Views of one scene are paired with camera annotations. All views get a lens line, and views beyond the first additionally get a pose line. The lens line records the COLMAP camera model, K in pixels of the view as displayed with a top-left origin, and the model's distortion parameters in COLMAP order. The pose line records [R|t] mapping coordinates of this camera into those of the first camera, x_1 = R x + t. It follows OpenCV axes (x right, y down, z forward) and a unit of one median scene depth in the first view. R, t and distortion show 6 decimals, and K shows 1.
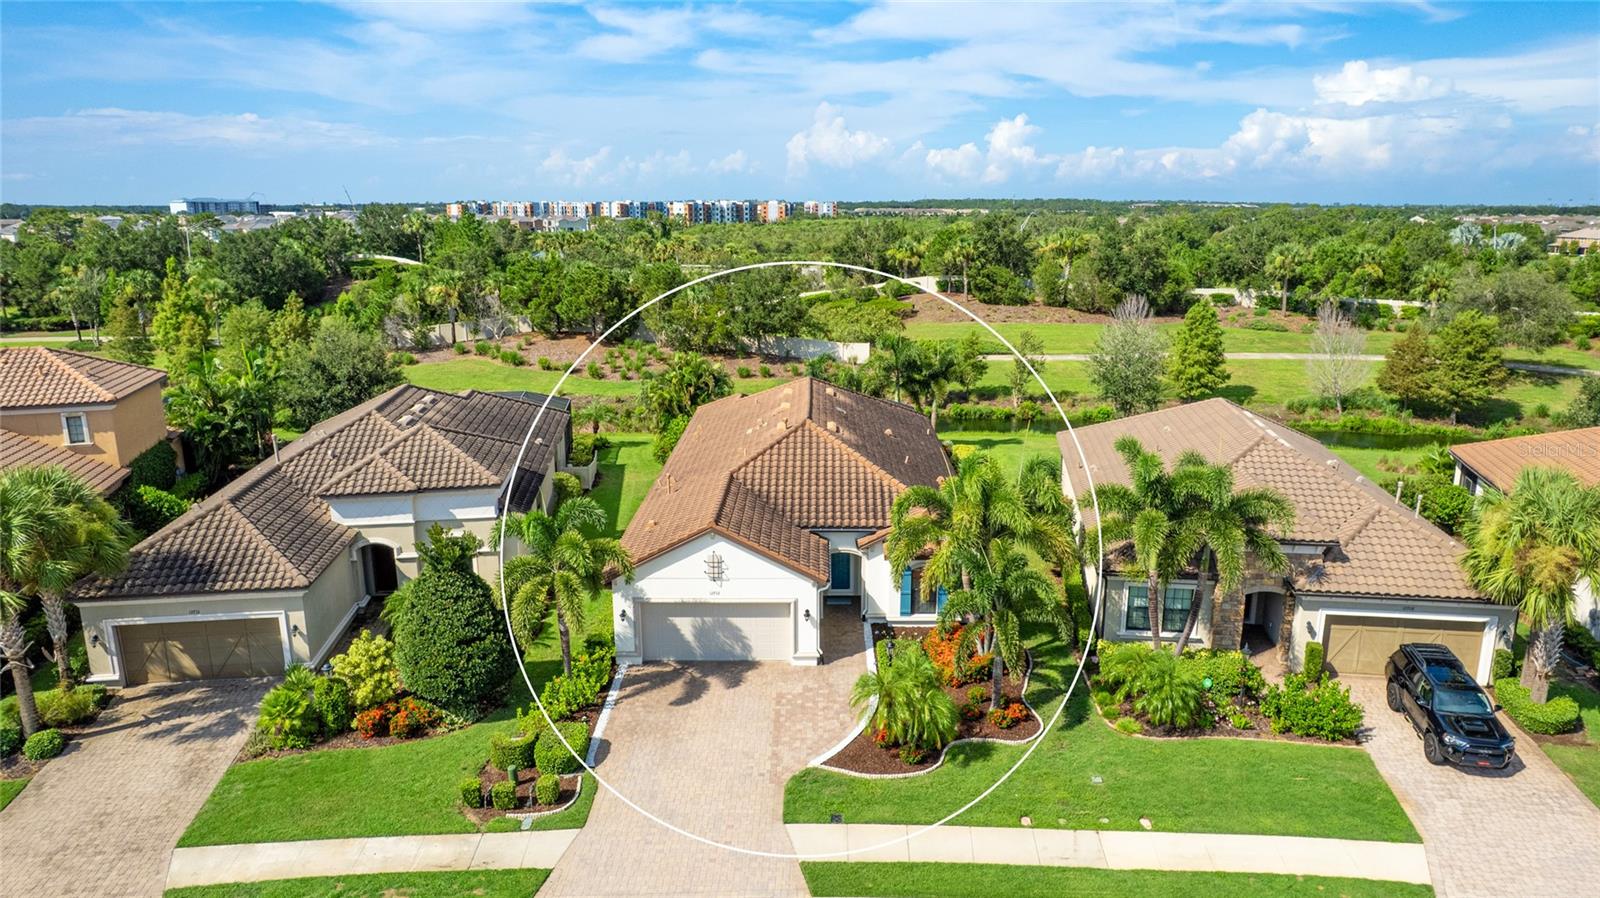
lens RADIAL K [[1040.1, 0, 800.0], [0, 1040.1, 449.0], [0, 0, 1]] dist [-0.068396, 0.051077]
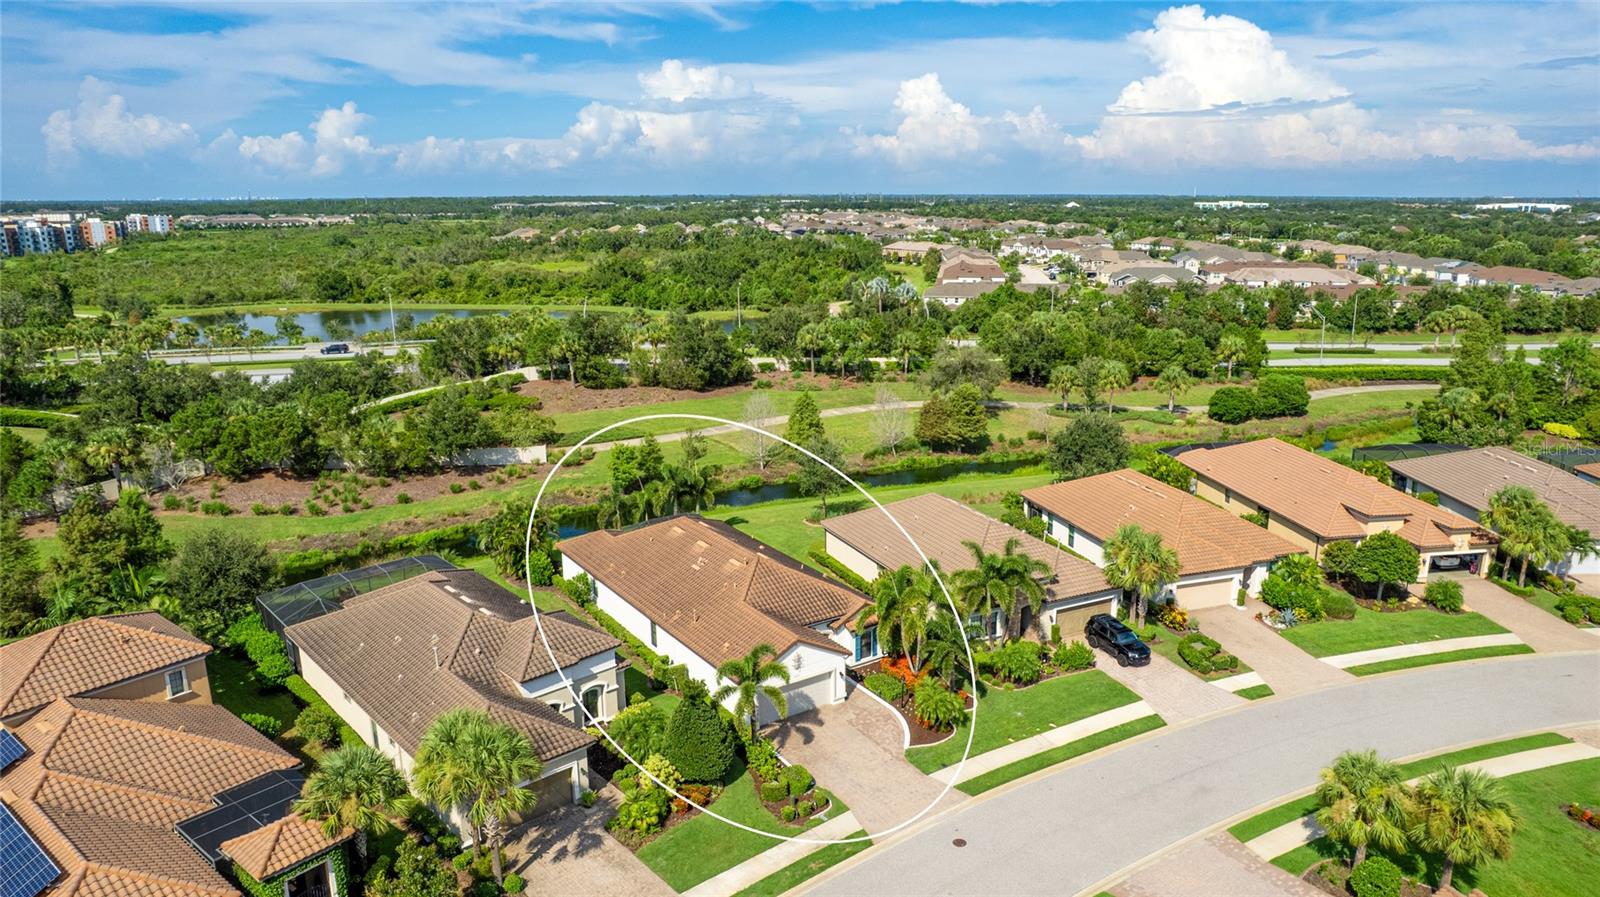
lens RADIAL K [[1040.1, 0, 800.0], [0, 1040.1, 448.5], [0, 0, 1]] dist [-0.068396, 0.051077]
pose [[0.832744, -0.141549, 0.535258, -0.949904], [0.141090, 0.989103, 0.042064, -0.310027], [-0.535379, 0.040491, 0.843641, -0.480250]]
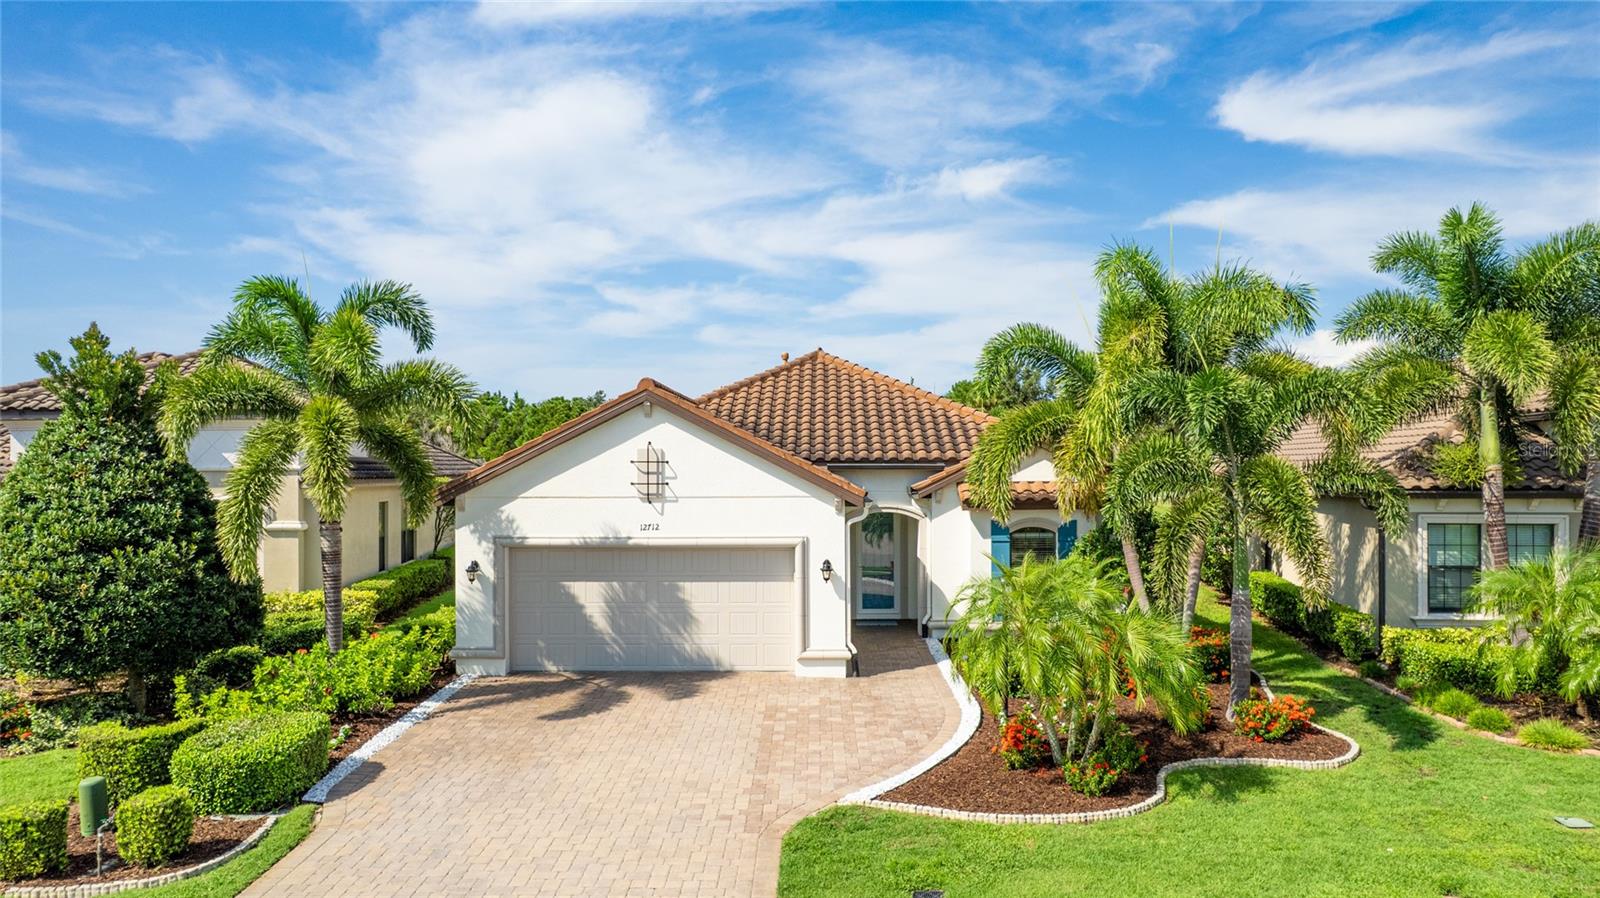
lens RADIAL K [[1040.1, 0, 800.0], [0, 1040.1, 449.0], [0, 0, 1]] dist [-0.068396, 0.051077]
pose [[0.999996, 0.001926, 0.001942, -0.007663], [-0.001369, 0.967126, -0.254293, 0.232915], [-0.002368, 0.254289, 0.967125, 0.482771]]
